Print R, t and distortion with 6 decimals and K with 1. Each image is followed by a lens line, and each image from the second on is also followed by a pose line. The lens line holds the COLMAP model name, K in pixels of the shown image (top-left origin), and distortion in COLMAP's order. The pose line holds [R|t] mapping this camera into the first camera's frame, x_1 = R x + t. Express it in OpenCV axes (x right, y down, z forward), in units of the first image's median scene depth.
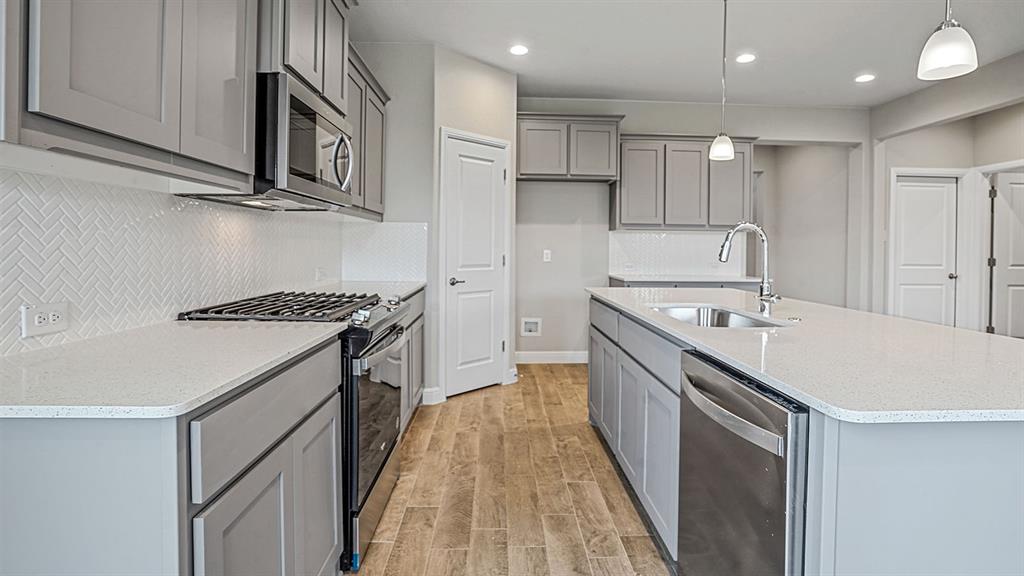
lens RADIAL K [[473.7, 0, 511.5], [0, 473.7, 251.2], [0, 0, 1]] dist [-0.062700, 0.021736]
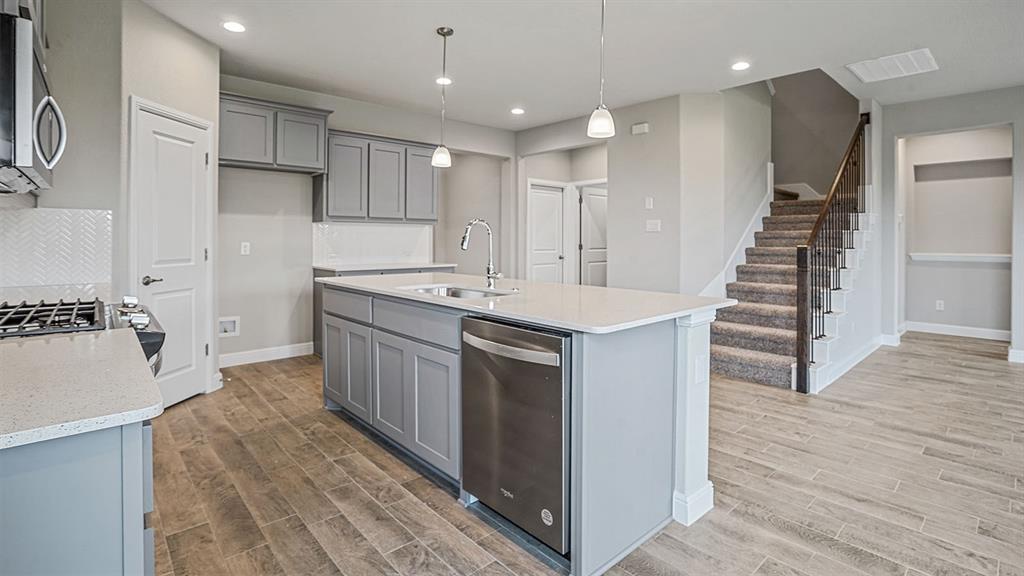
lens RADIAL K [[475.4, 0, 507.5], [0, 475.4, 240.2], [0, 0, 1]] dist [-0.061750, 0.020727]
pose [[0.765683, -0.008920, 0.643157, -0.154617], [0.010923, 0.999940, 0.000864, -0.001863], [-0.643126, 0.006363, 0.765734, -0.044186]]
